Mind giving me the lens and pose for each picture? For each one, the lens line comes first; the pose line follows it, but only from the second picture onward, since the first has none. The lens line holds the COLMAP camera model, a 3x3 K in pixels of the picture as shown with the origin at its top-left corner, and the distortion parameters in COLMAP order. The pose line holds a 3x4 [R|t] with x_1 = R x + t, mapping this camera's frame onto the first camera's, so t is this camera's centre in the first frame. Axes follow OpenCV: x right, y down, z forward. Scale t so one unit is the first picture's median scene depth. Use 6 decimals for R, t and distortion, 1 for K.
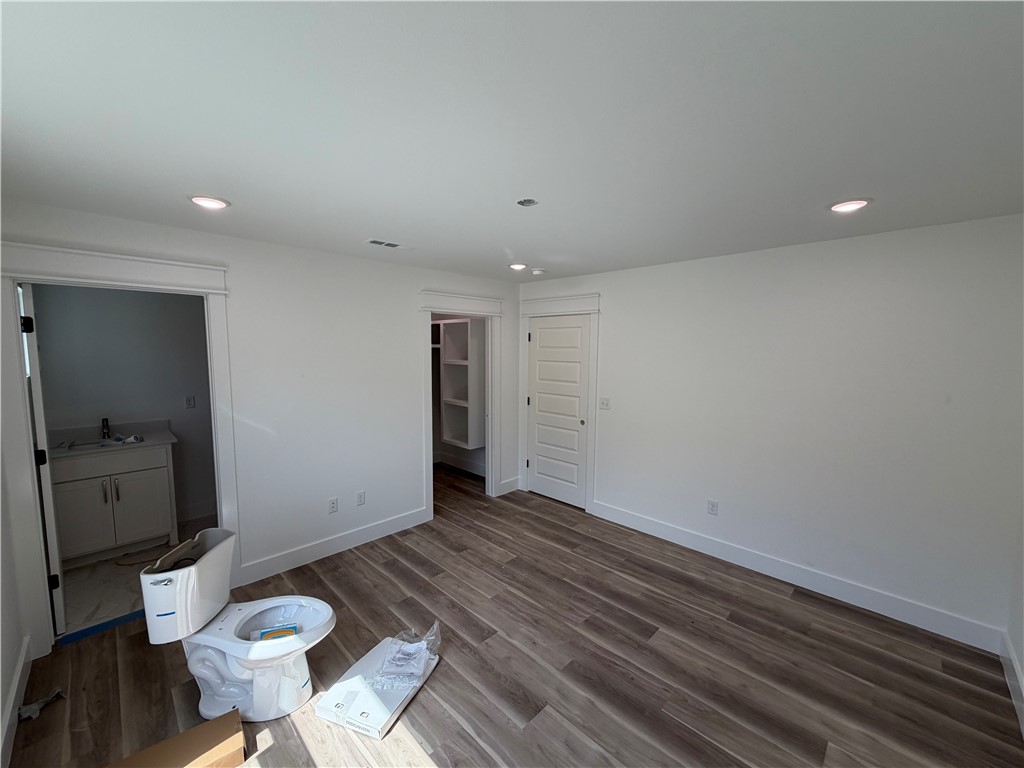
lens RADIAL K [[407.8, 0, 511.4], [0, 407.8, 385.4], [0, 0, 1]] dist [0.000295, -0.000180]
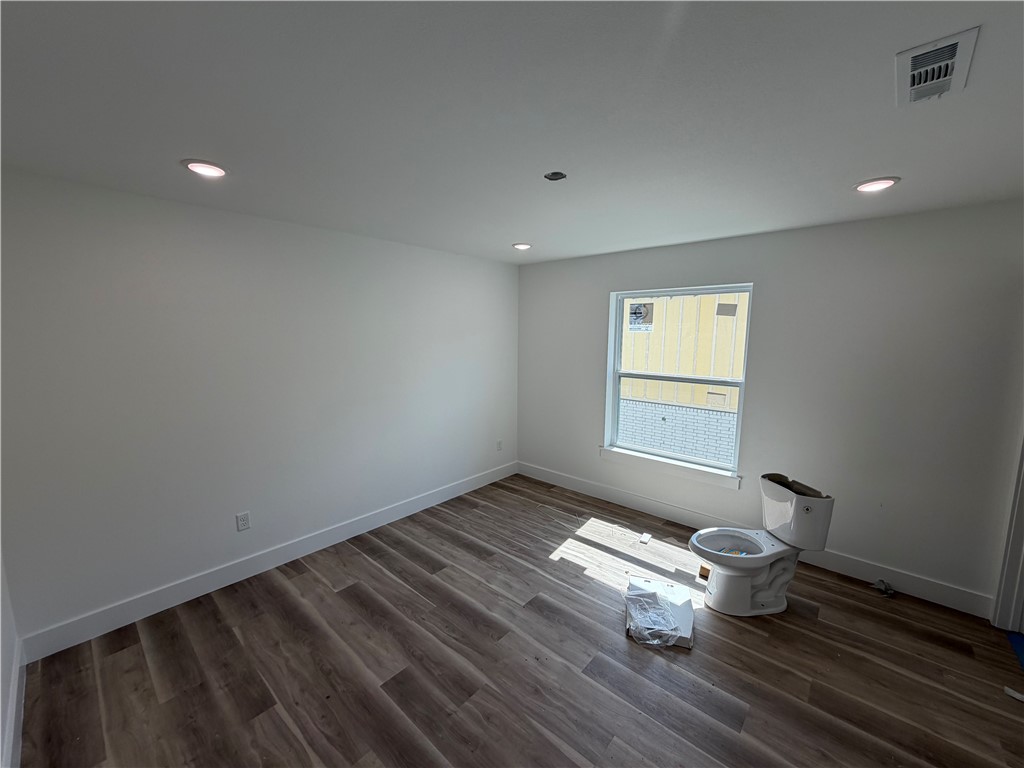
lens RADIAL K [[407.8, 0, 511.8], [0, 407.8, 382.8], [0, 0, 1]] dist [0.000295, -0.000180]
pose [[-0.998517, -0.001775, -0.054404, 0.160716], [-0.013897, 0.974659, 0.223266, -0.160701], [0.052629, 0.223691, -0.973238, 1.717999]]
